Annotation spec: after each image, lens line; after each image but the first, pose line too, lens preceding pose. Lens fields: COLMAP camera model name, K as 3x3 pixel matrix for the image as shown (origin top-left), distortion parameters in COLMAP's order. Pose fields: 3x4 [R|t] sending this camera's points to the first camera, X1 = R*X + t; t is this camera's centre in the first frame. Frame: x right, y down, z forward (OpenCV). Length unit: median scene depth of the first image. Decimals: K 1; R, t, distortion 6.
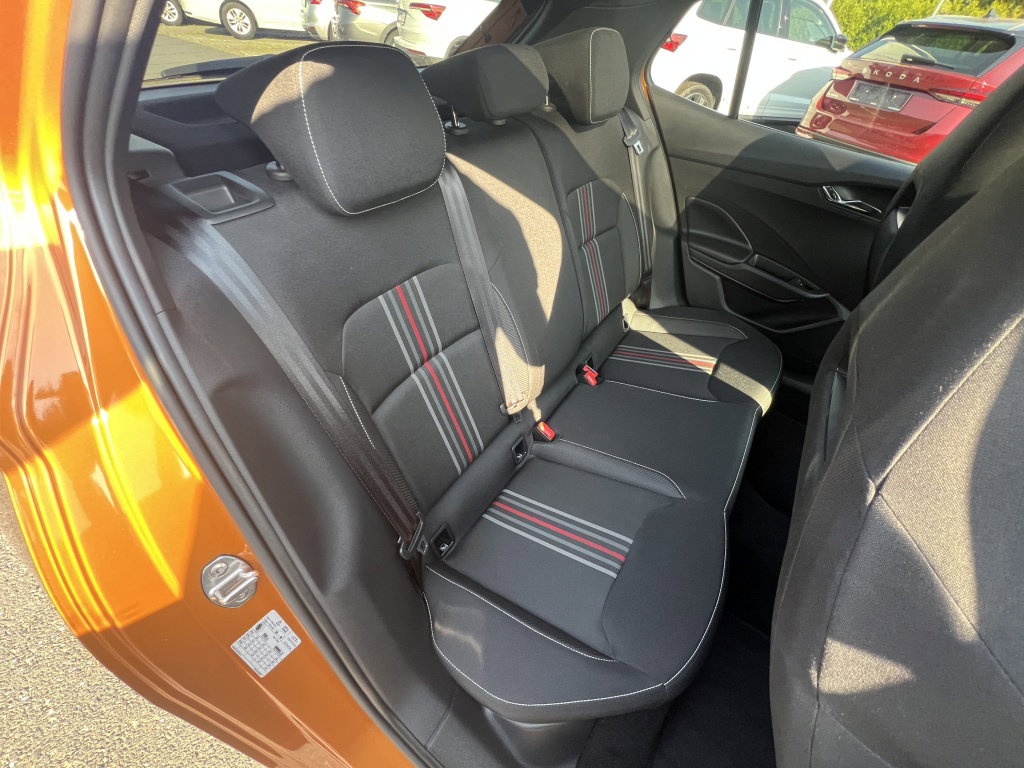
lens RADIAL K [[413.2, 0, 509.4], [0, 413.2, 384.0], [0, 0, 1]] dist [-0.001110, 0.000210]
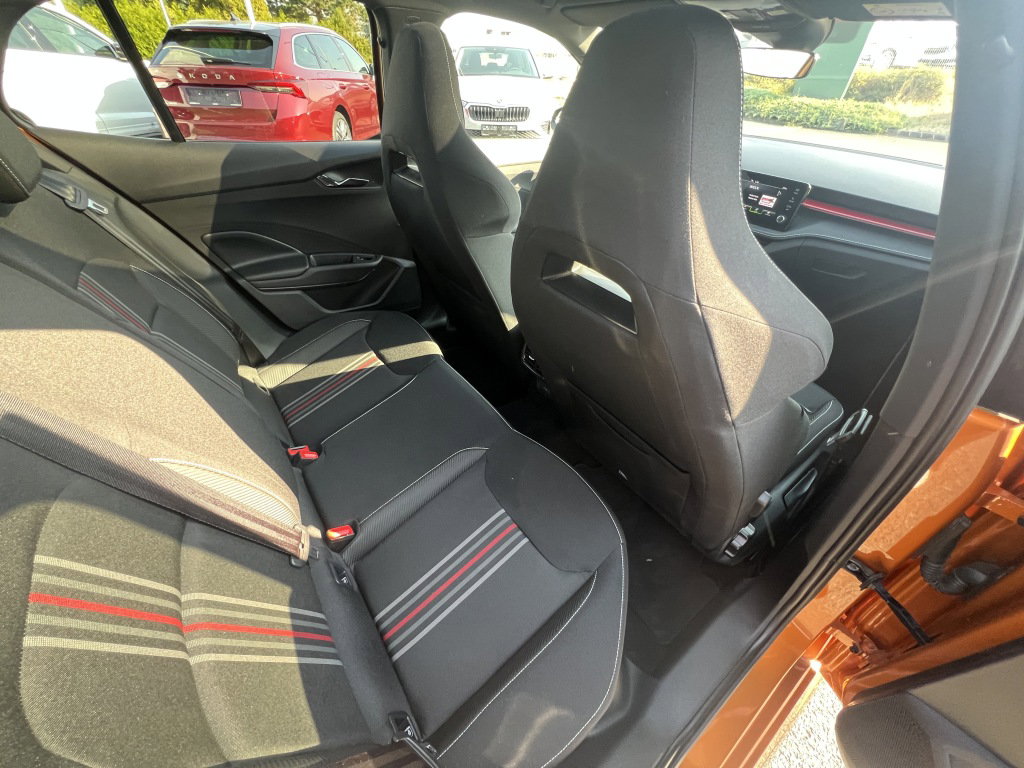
lens RADIAL K [[413.2, 0, 512.3], [0, 413.2, 382.4], [0, 0, 1]] dist [-0.001110, 0.000210]
pose [[0.333824, -0.638478, 0.693475, -0.145823], [0.646036, 0.690694, 0.324929, -0.114996], [-0.686439, 0.339541, 0.643050, 0.121929]]
